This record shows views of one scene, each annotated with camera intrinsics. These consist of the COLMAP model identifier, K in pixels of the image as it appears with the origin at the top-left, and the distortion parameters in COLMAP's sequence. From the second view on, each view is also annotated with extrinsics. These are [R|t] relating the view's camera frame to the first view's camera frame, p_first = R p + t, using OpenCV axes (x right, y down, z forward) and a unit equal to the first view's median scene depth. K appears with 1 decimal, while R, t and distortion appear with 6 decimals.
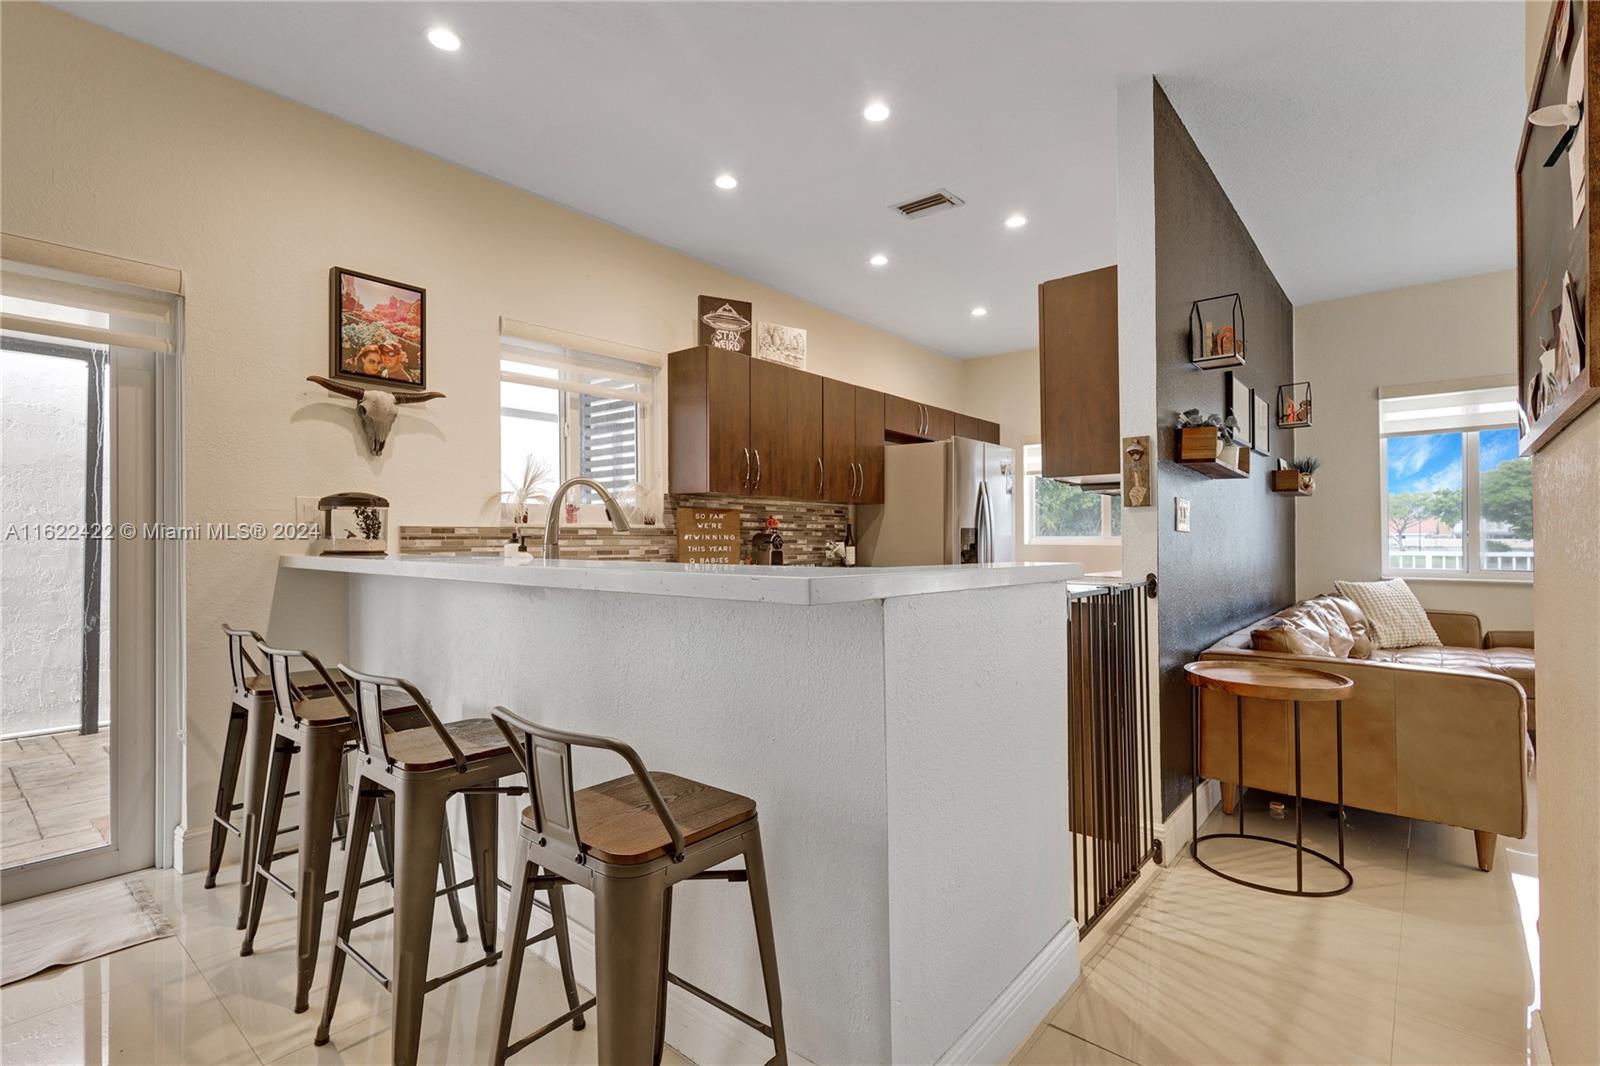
lens RADIAL K [[753.2, 0, 810.3], [0, 753.2, 532.9], [0, 0, 1]] dist [0.000086, 0.000242]
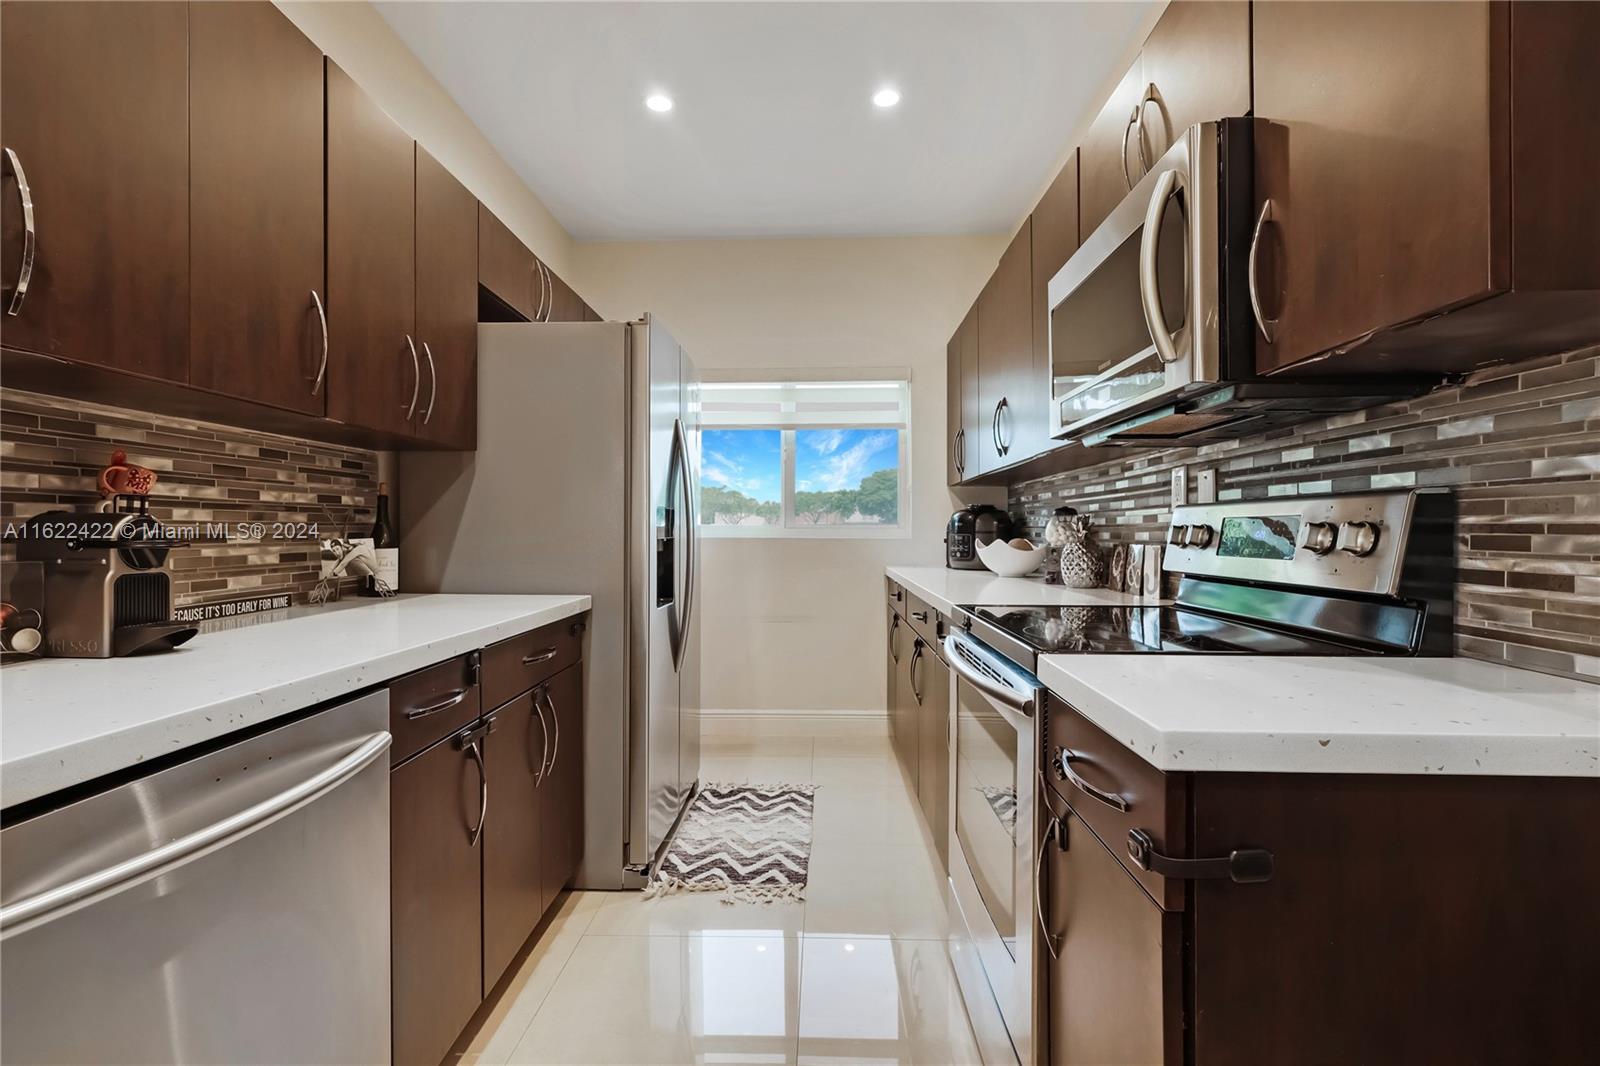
lens RADIAL K [[724.4, 0, 800.0], [0, 724.4, 533.0], [0, 0, 1]] dist [0.004031, 0.000347]
pose [[0.786337, -0.002912, 0.617791, -0.024156], [-0.006984, 0.999883, 0.013602, 0.003724], [-0.617759, -0.015010, 0.786224, 0.818868]]
